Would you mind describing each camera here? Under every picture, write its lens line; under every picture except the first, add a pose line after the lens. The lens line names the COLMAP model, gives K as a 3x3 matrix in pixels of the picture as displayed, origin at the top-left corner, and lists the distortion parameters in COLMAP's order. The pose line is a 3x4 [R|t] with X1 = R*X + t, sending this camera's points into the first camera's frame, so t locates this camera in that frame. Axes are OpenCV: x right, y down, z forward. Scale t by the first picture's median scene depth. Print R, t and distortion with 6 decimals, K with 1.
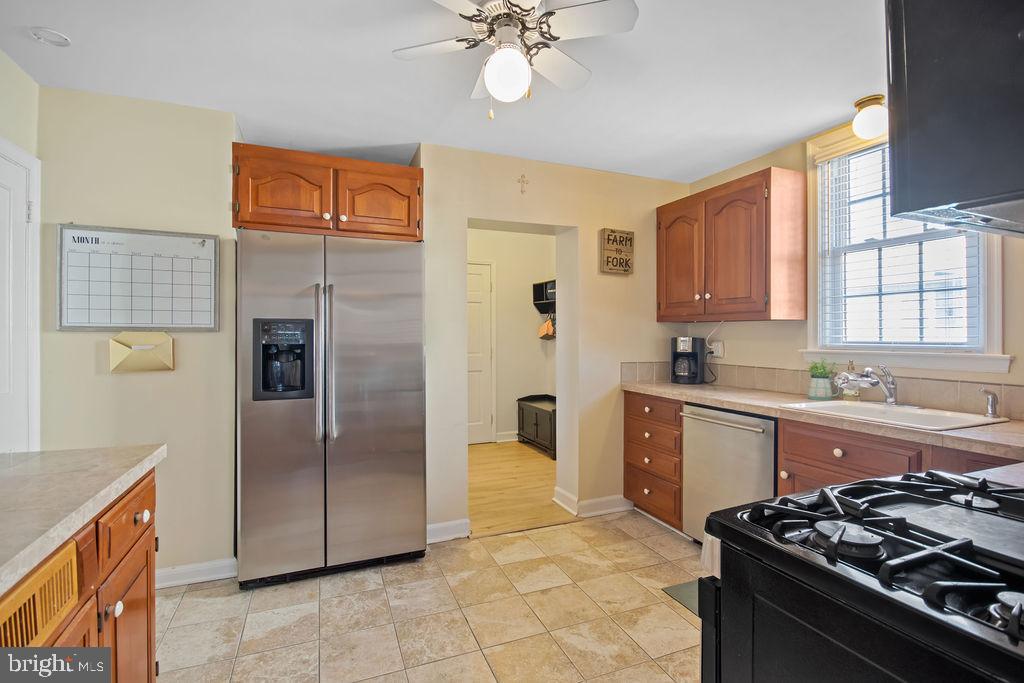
lens RADIAL K [[467.4, 0, 509.9], [0, 467.4, 334.8], [0, 0, 1]] dist [-0.010347, -0.000257]
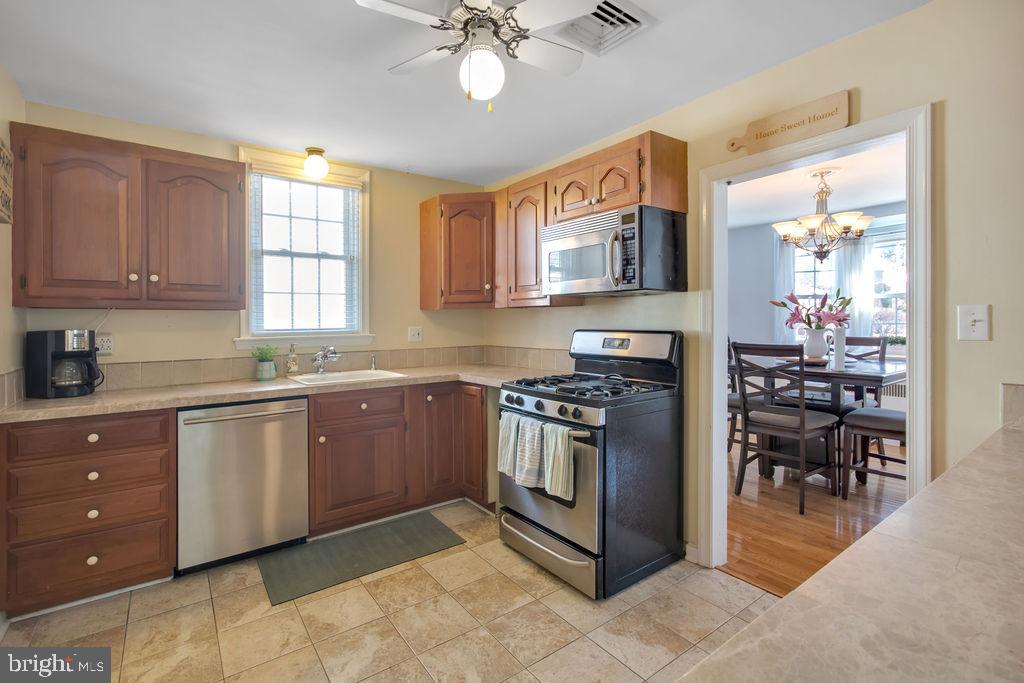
lens RADIAL K [[467.4, 0, 506.0], [0, 467.4, 324.5], [0, 0, 1]] dist [-0.010347, -0.000257]
pose [[-0.248081, -0.003014, 0.968735, -0.571565], [0.012495, 0.999902, 0.006310, 0.000671], [-0.968659, 0.013670, -0.248019, 0.675668]]
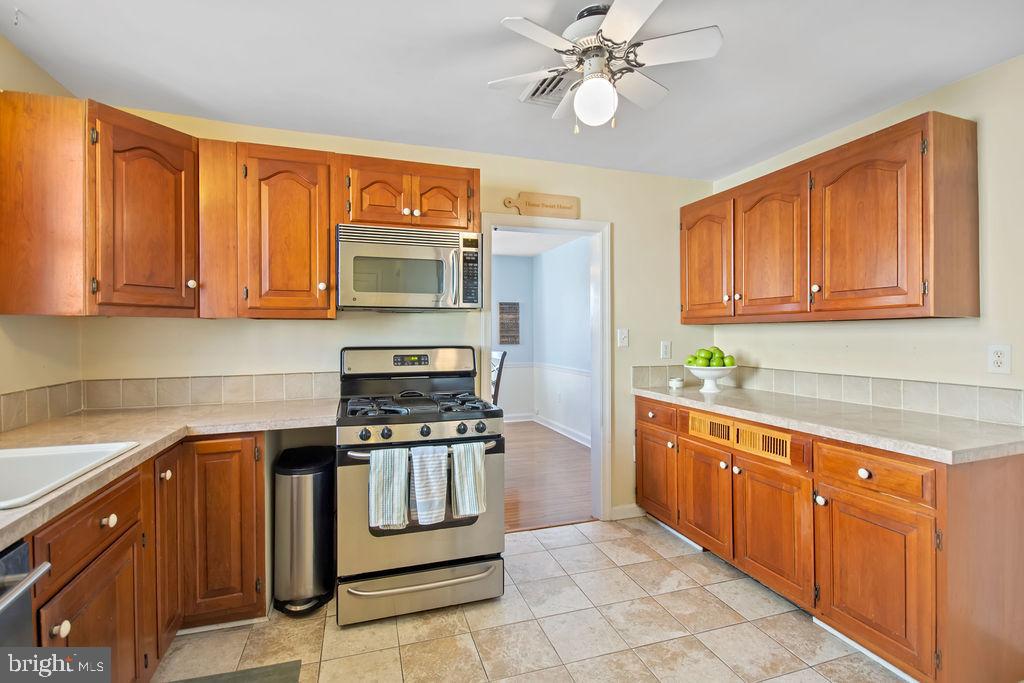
lens RADIAL K [[467.4, 0, 514.4], [0, 467.4, 336.3], [0, 0, 1]] dist [-0.010347, -0.000257]
pose [[-0.997838, 0.006528, 0.065394, 0.065615], [0.006962, 0.999955, 0.006412, -0.004143], [-0.065350, 0.006853, -0.997839, 1.175934]]
